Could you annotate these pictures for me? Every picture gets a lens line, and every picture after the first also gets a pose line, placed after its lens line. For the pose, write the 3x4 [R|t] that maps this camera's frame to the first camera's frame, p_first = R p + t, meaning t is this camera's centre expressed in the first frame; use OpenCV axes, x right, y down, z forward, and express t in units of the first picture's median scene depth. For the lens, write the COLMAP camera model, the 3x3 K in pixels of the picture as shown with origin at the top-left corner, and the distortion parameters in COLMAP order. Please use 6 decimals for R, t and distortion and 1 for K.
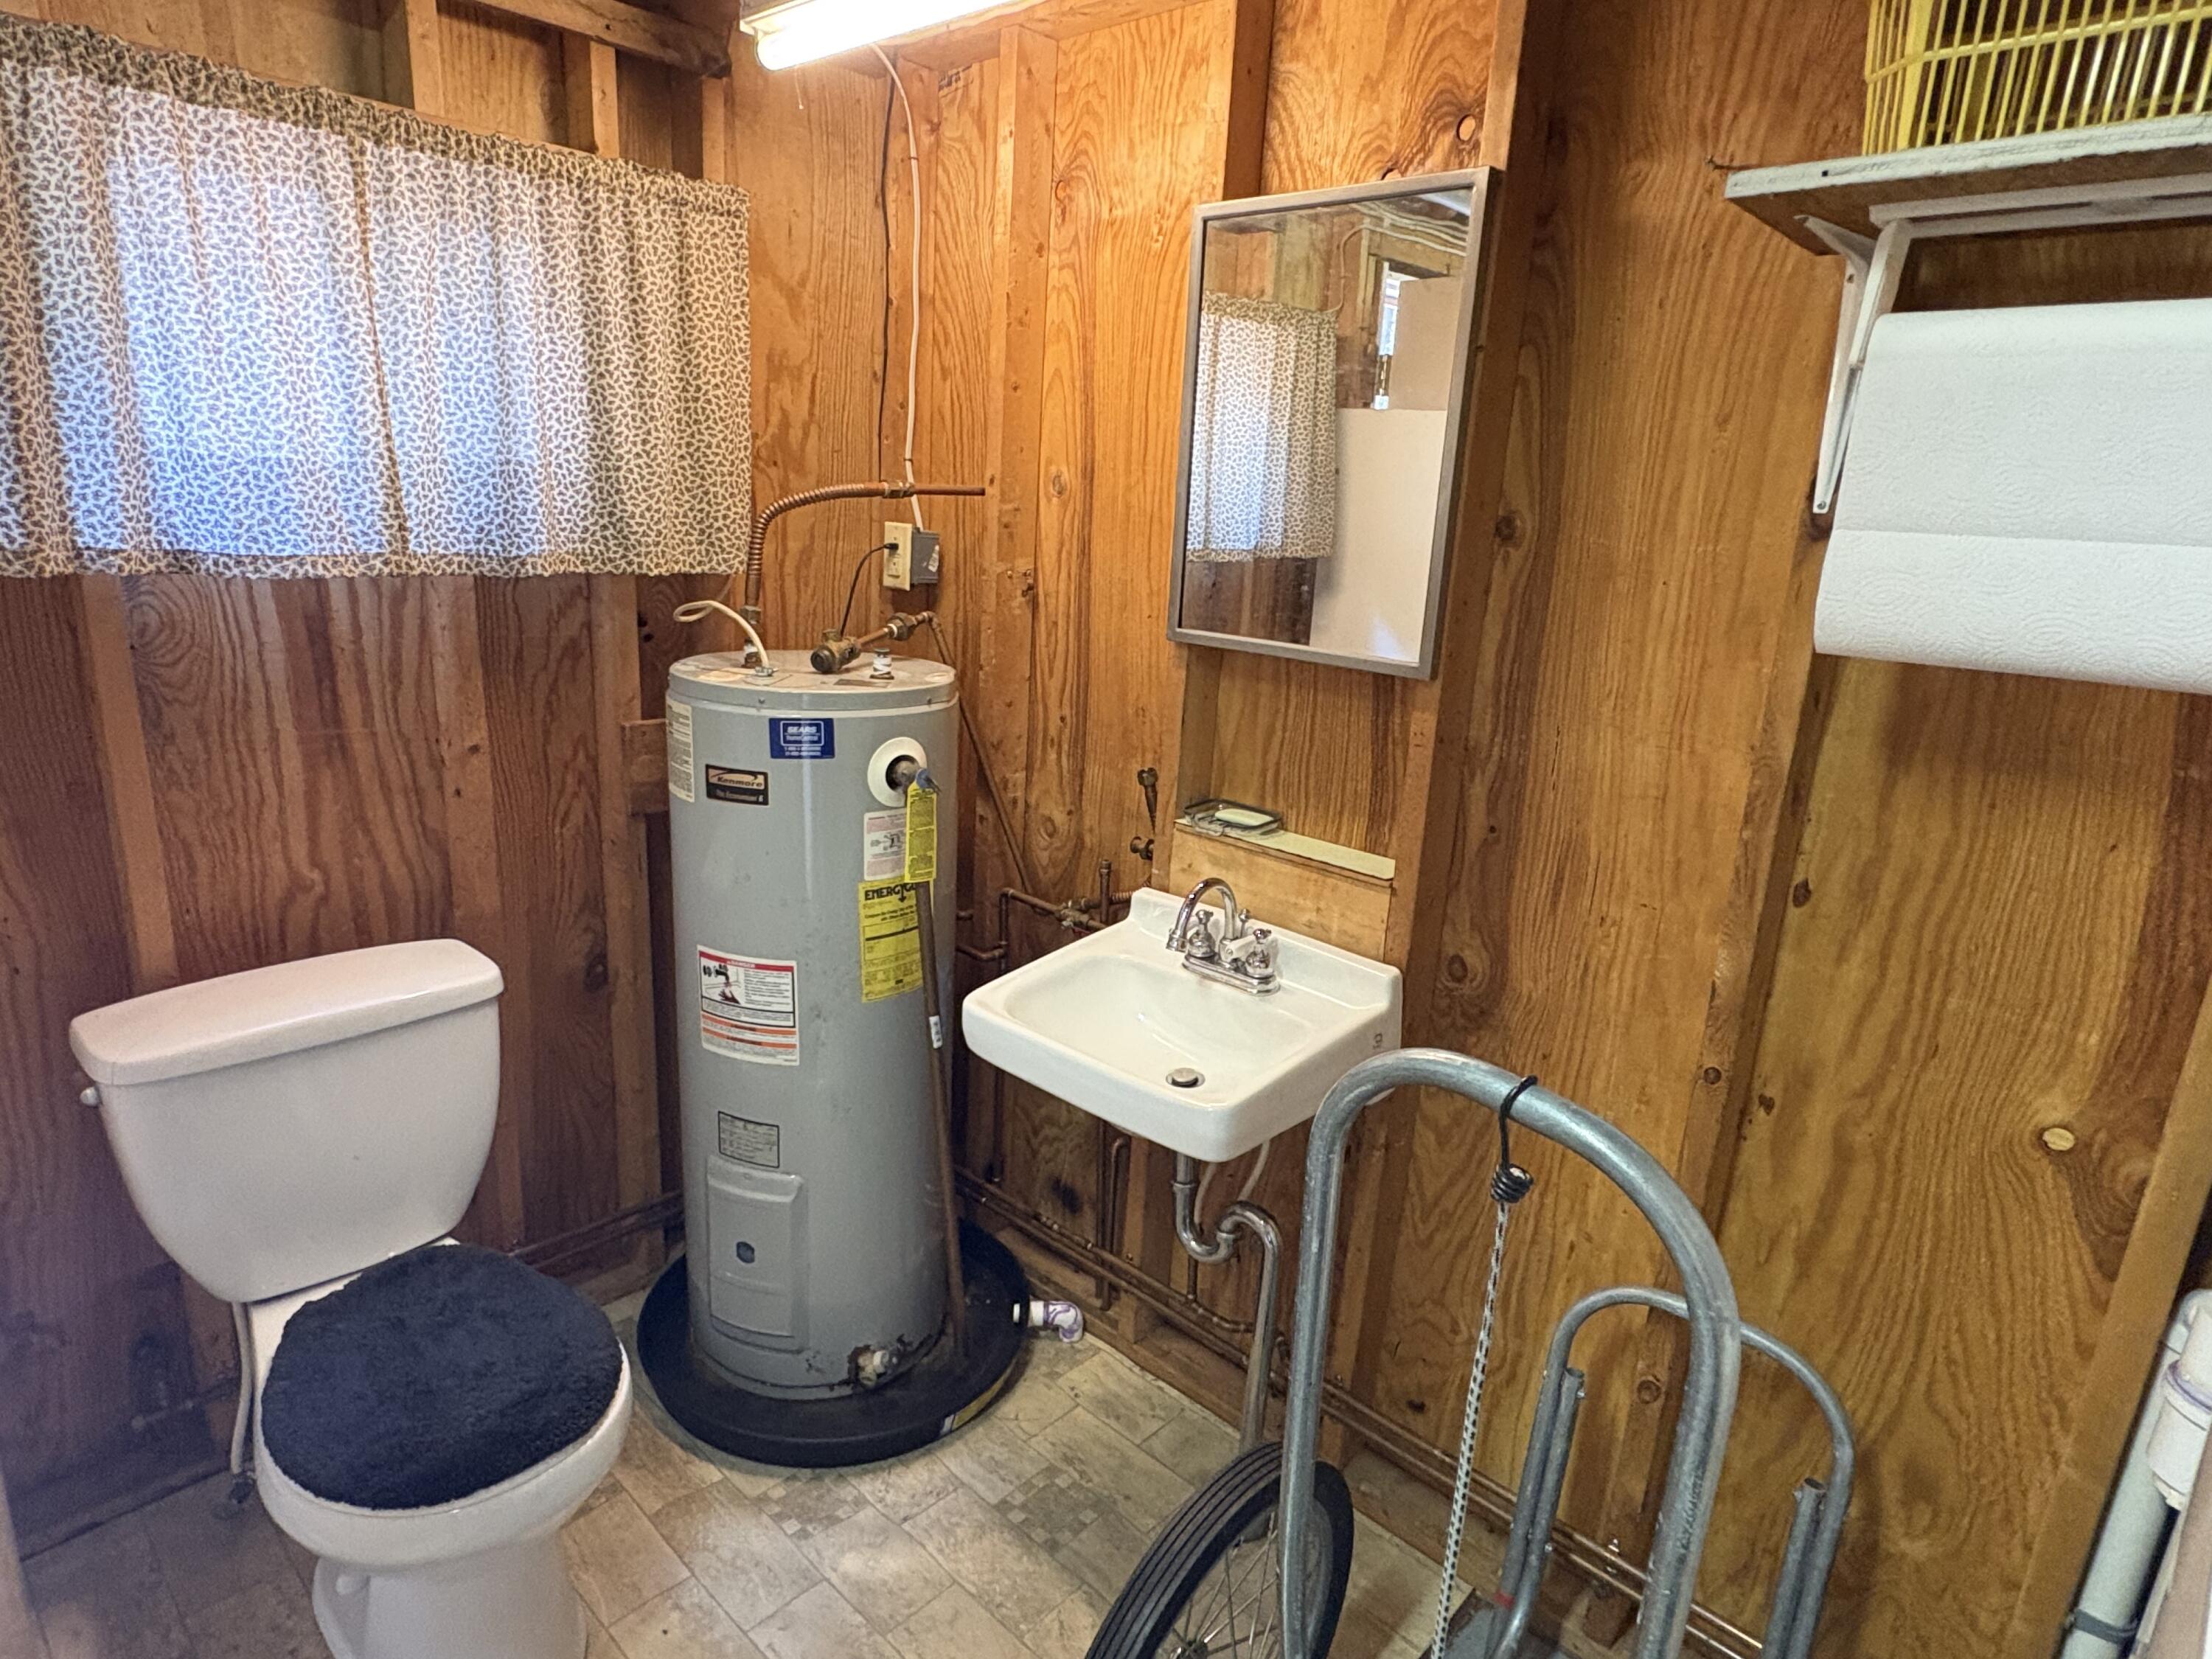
lens RADIAL K [[1269.2, 0, 1106.0], [0, 1269.2, 829.5], [0, 0, 1]] dist [0.009854, 0.000375]
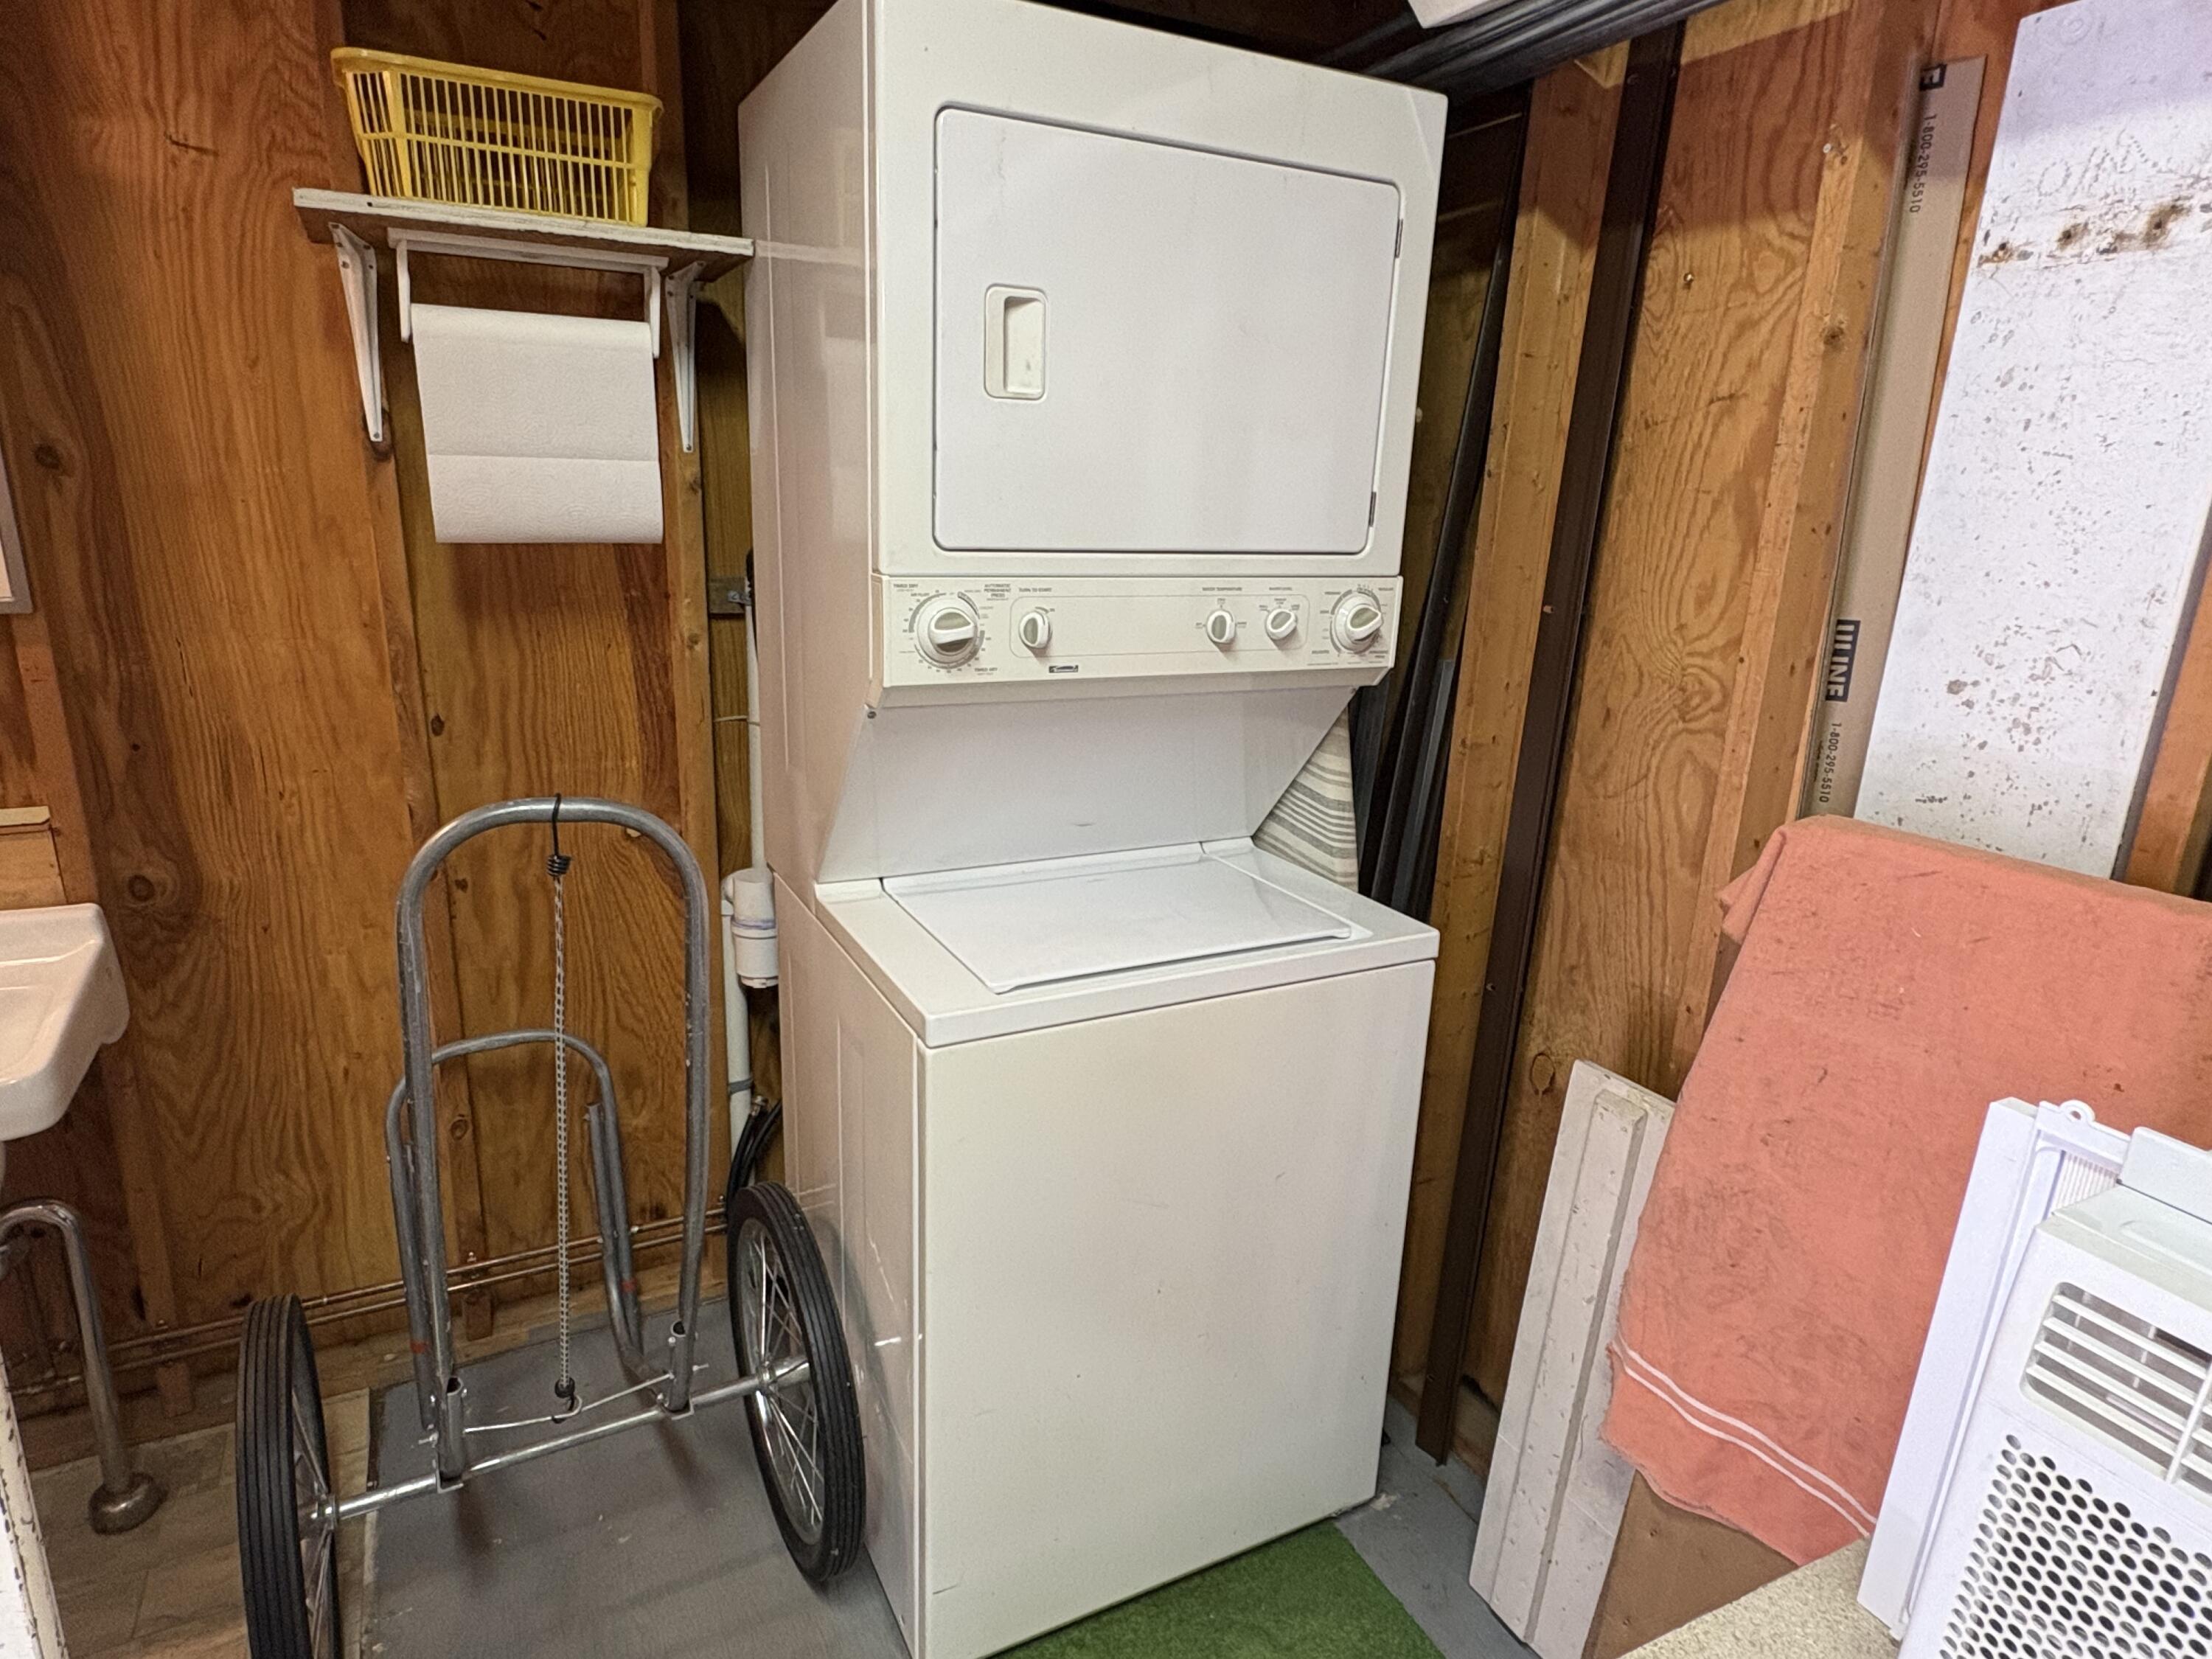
lens RADIAL K [[1269.2, 0, 1106.0], [0, 1269.2, 829.5], [0, 0, 1]] dist [0.009854, 0.000375]
pose [[0.332240, -0.299383, 0.894420, -0.456728], [0.231217, 0.945204, 0.230494, 0.007630], [-0.914415, 0.130226, 0.383257, -0.150835]]
